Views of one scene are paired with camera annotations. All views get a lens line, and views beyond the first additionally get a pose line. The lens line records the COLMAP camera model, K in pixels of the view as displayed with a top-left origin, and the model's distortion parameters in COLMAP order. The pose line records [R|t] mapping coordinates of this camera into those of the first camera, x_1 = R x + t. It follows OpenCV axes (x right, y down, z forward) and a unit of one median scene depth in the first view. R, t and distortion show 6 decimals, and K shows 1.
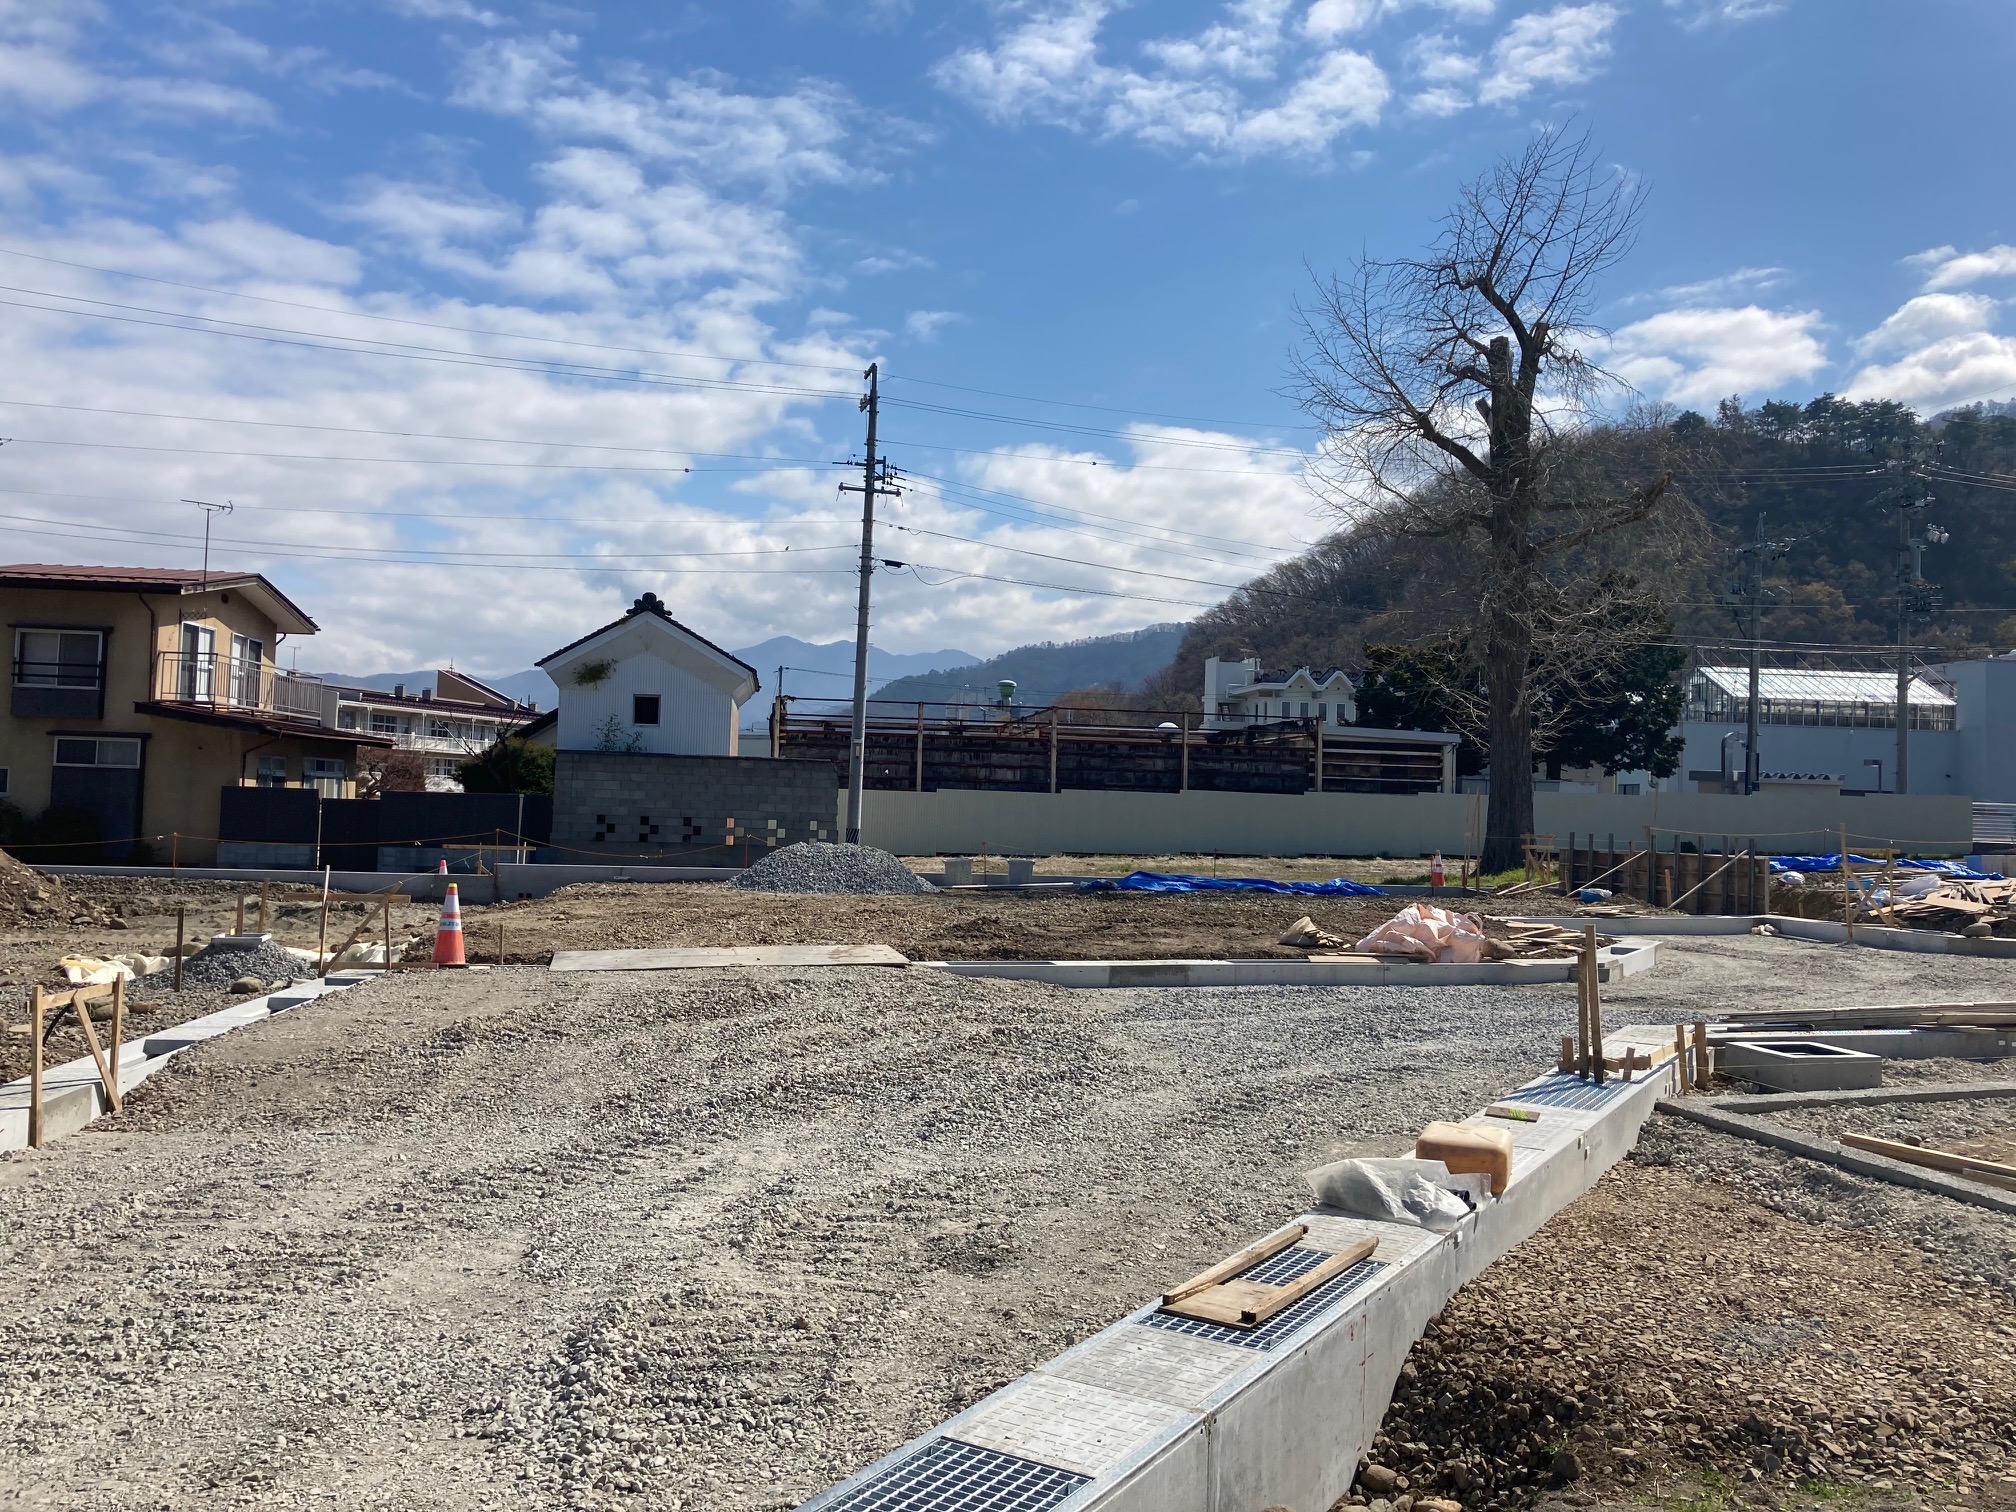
lens RADIAL K [[1606.3, 0, 1086.3], [0, 1606.3, 749.5], [0, 0, 1]] dist [0.096346, -0.159152]
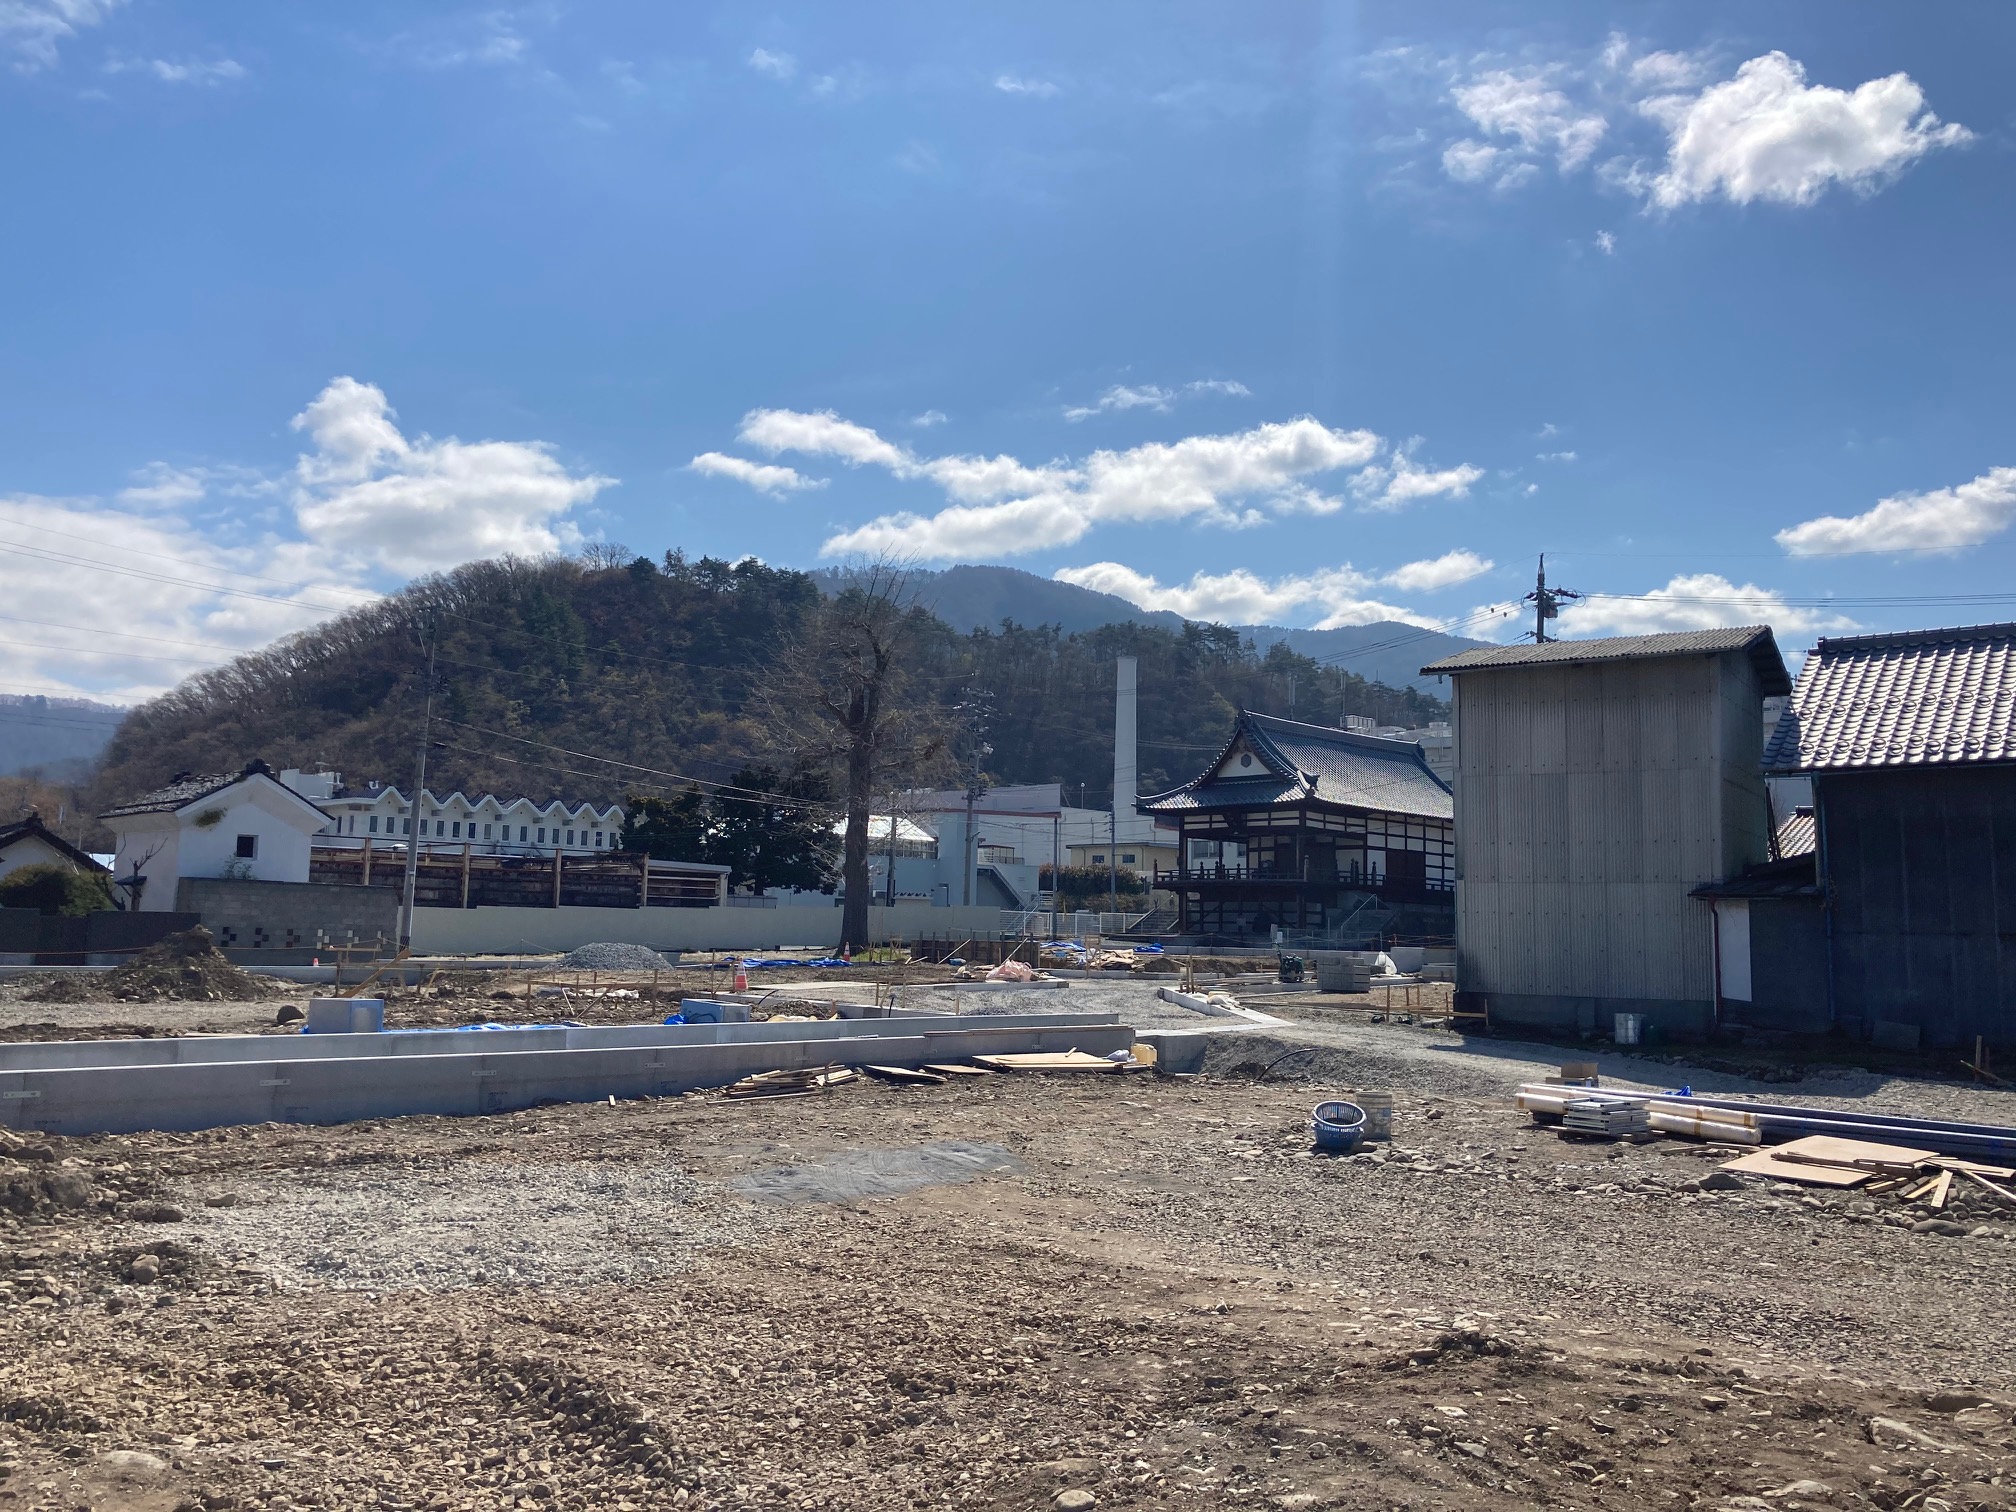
lens RADIAL K [[1606.3, 0, 1086.3], [0, 1606.3, 749.5], [0, 0, 1]] dist [0.096346, -0.159152]
pose [[0.782291, 0.061137, 0.619906, -0.558362], [-0.022474, 0.997294, -0.069995, -0.025823], [-0.622508, 0.040825, 0.781548, -0.460041]]
